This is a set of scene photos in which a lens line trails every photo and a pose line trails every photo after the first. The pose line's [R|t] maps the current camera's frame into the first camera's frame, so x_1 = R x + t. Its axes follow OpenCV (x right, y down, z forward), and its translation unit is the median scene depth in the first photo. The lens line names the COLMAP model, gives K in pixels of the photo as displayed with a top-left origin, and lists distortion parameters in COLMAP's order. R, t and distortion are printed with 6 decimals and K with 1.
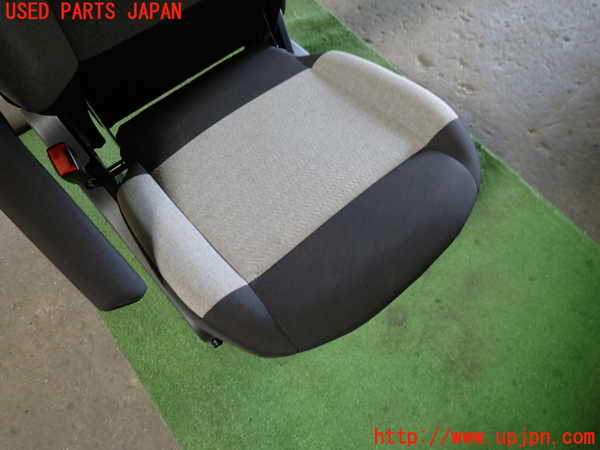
lens RADIAL K [[444.7, 0, 300.0], [0, 444.7, 221.8], [0, 0, 1]] dist [-0.000069, -0.007482]
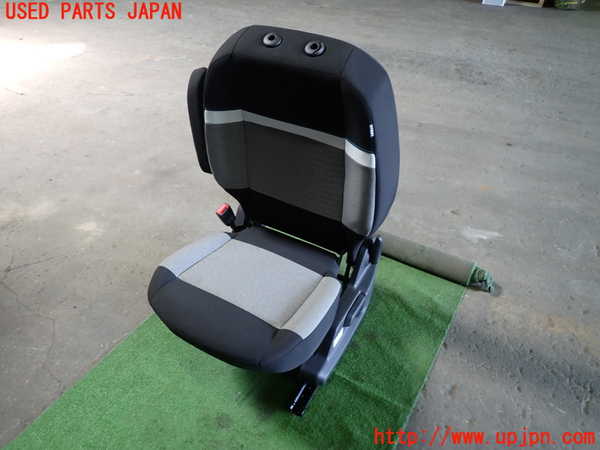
lens RADIAL K [[444.7, 0, 300.0], [0, 444.7, 221.8], [0, 0, 1]] dist [-0.000069, -0.007482]
pose [[0.339027, 0.597275, -0.726858, 0.737971], [-0.857420, 0.514123, 0.022542, -0.278828], [0.387158, 0.615581, 0.686417, -0.221632]]
